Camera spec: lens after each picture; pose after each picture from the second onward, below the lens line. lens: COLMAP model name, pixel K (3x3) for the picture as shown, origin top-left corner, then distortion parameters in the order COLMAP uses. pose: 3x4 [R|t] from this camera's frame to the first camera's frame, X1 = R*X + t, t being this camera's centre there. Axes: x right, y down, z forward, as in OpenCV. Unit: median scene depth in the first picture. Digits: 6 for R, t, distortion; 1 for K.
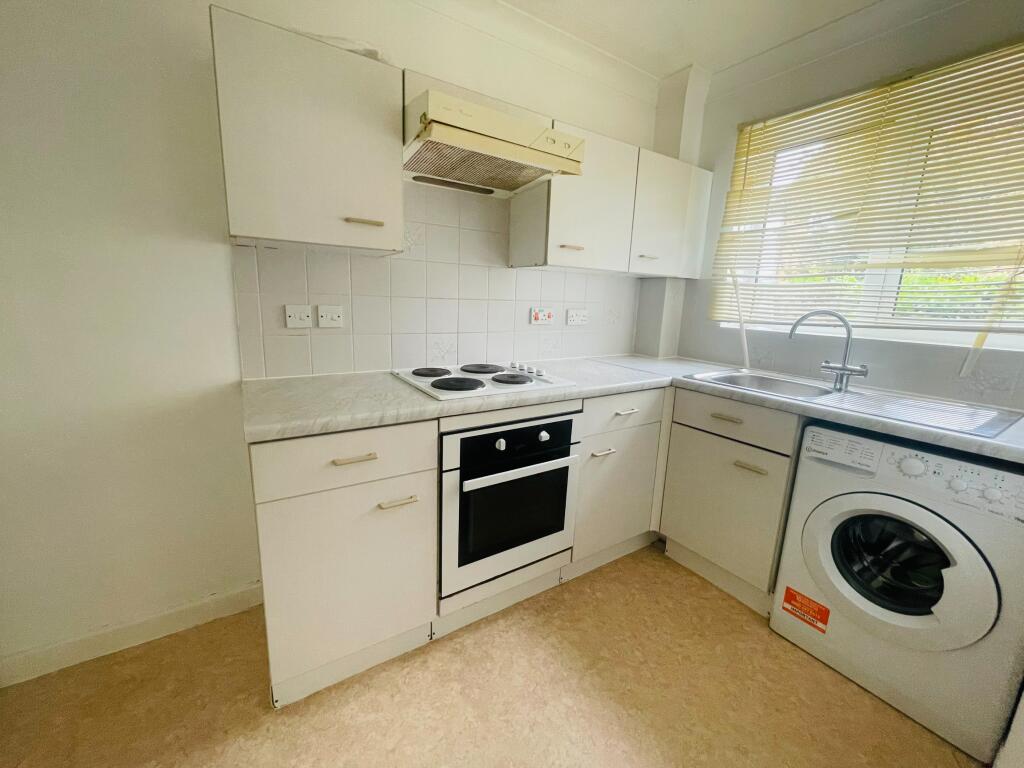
lens RADIAL K [[415.0, 0, 512.4], [0, 415.0, 378.1], [0, 0, 1]] dist [0.003253, -0.000058]
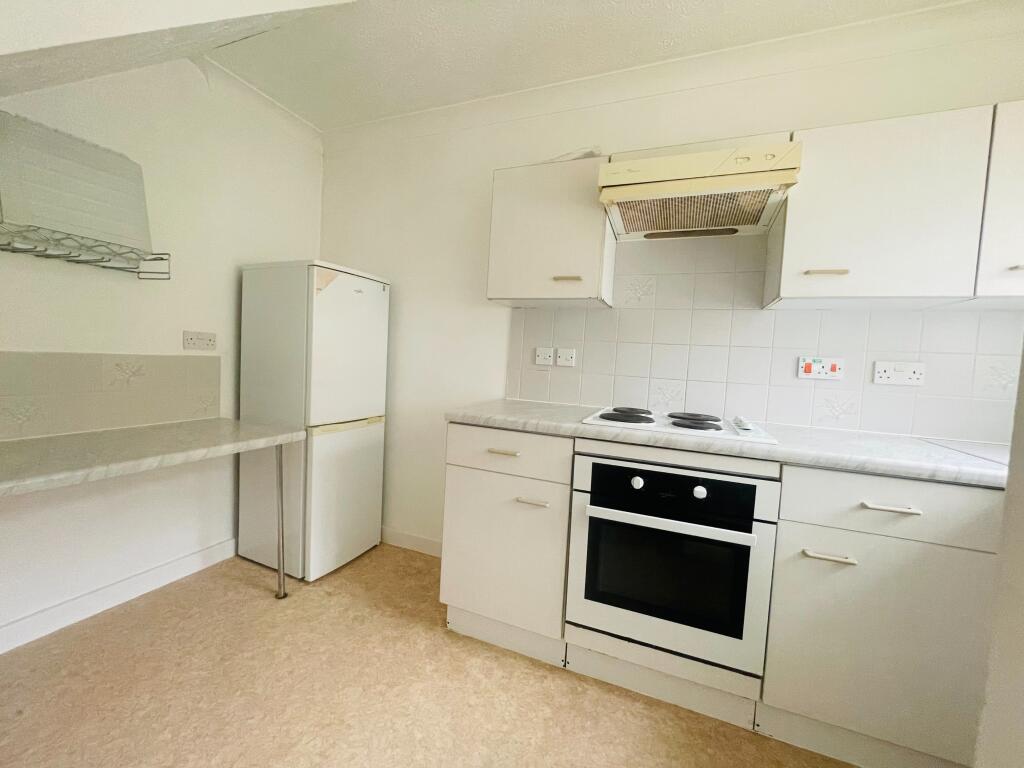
lens RADIAL K [[415.0, 0, 512.2], [0, 415.0, 378.0], [0, 0, 1]] dist [0.003253, -0.000058]
pose [[0.578412, 0.032711, -0.815089, 0.519759], [-0.189509, 0.977247, -0.095262, 0.066318], [0.793427, 0.209567, 0.571451, 0.177417]]
